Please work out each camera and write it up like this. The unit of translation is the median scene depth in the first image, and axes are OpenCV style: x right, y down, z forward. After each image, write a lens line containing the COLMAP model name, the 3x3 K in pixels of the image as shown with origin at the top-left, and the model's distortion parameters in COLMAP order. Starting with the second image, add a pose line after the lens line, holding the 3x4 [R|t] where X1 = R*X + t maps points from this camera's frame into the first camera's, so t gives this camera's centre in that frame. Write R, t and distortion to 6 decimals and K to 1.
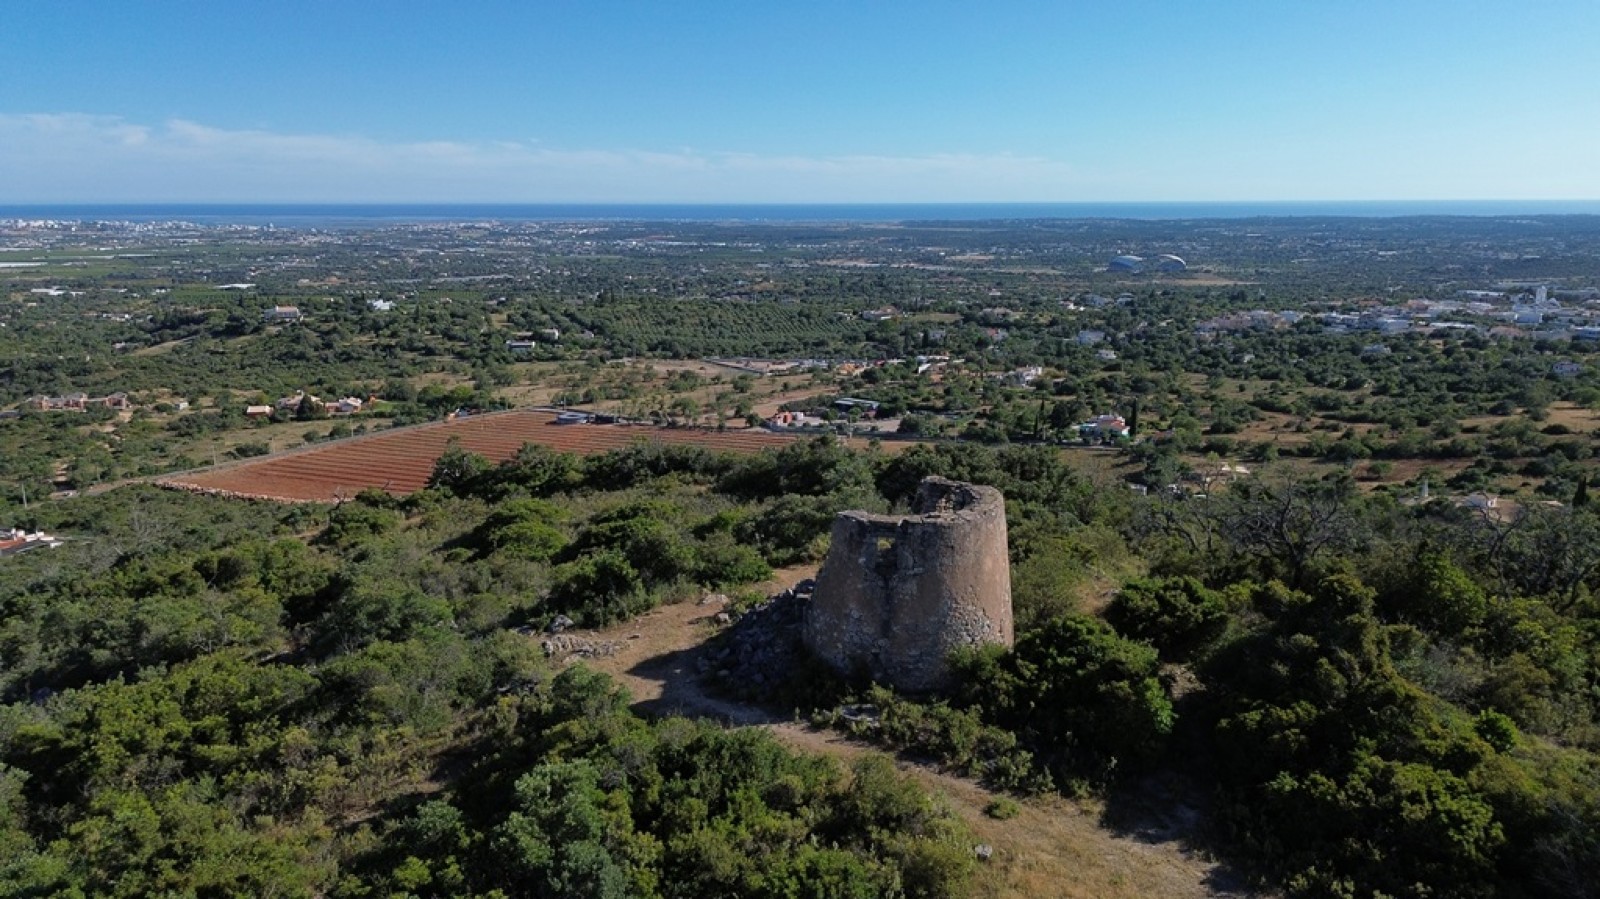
lens RADIAL K [[1135.0, 0, 797.5], [0, 1135.0, 446.8], [0, 0, 1]] dist [0.071750, -0.071690]
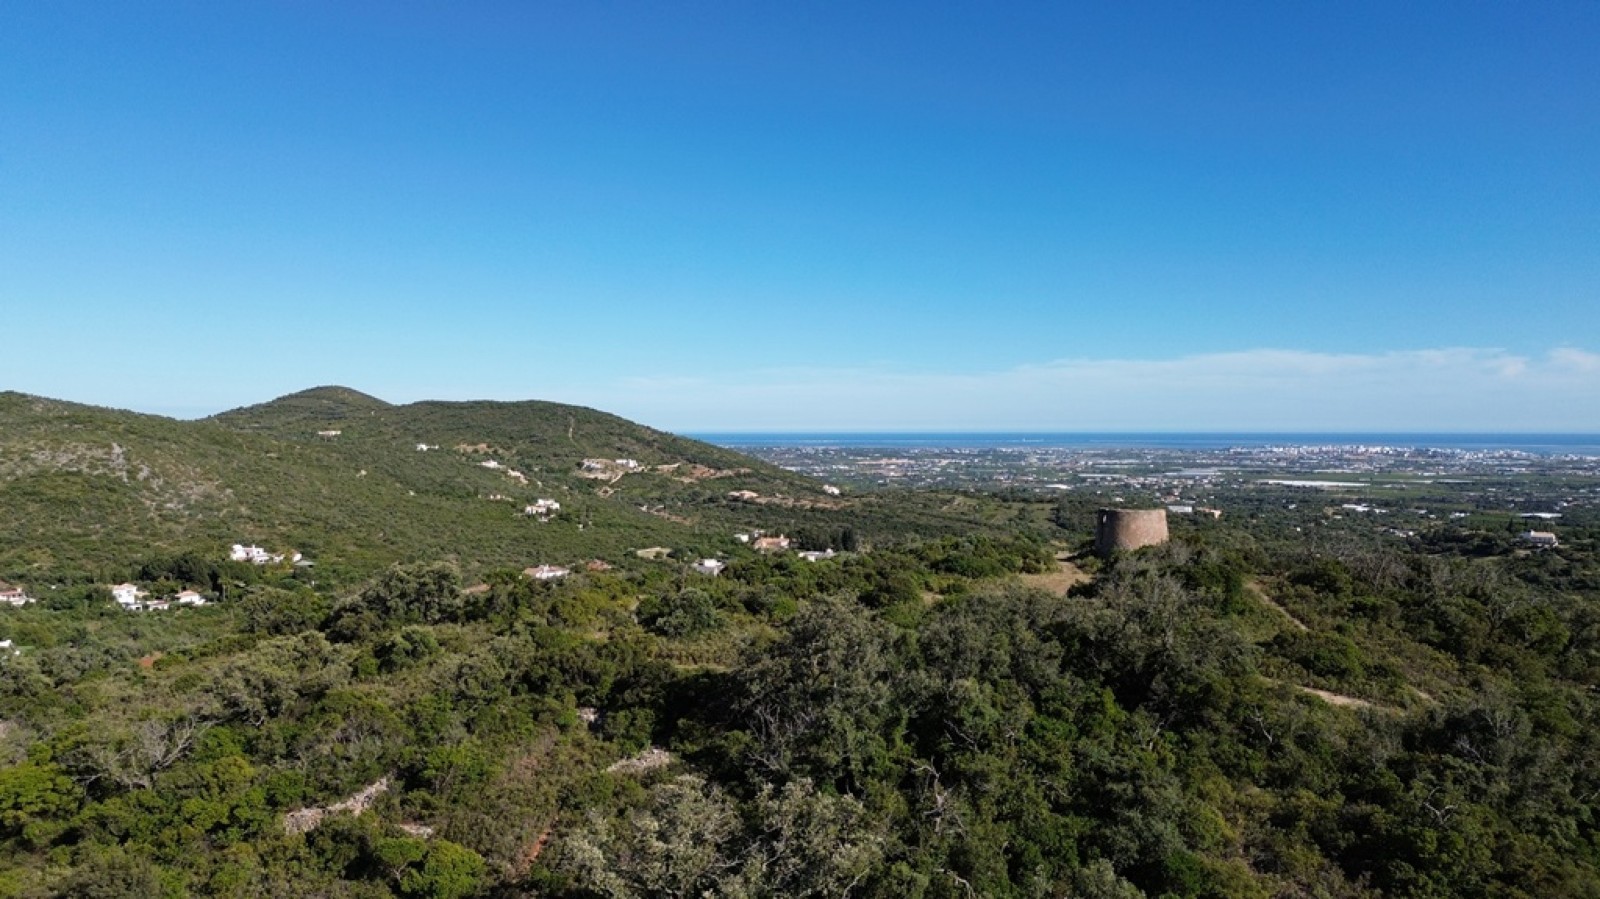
lens RADIAL K [[1132.1, 0, 797.3], [0, 1132.1, 447.2], [0, 0, 1]] dist [0.074898, -0.072861]
pose [[0.502202, 0.021431, -0.864484, 0.146652], [-0.188533, 0.978358, -0.085270, 0.019998], [0.843948, 0.205806, 0.495374, -0.085315]]
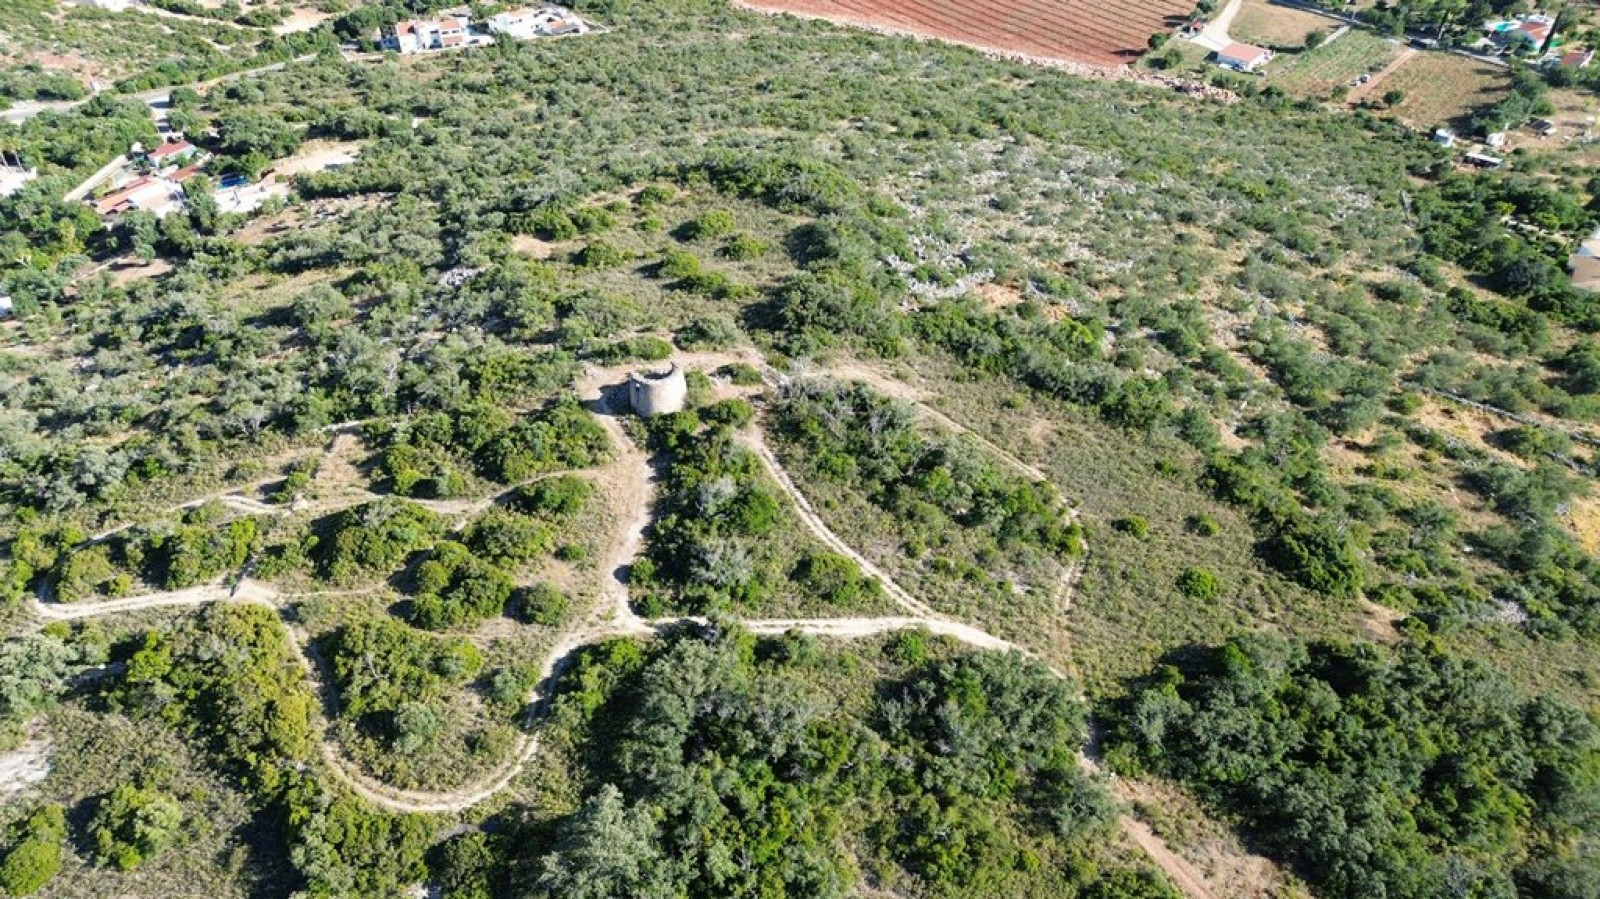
lens RADIAL K [[1132.1, 0, 797.3], [0, 1132.1, 447.2], [0, 0, 1]] dist [0.074898, -0.072861]
pose [[0.893790, 0.297628, -0.335495, 0.118041], [-0.098858, 0.860408, 0.499925, -0.105675], [0.437454, -0.413662, 0.798447, -0.122083]]
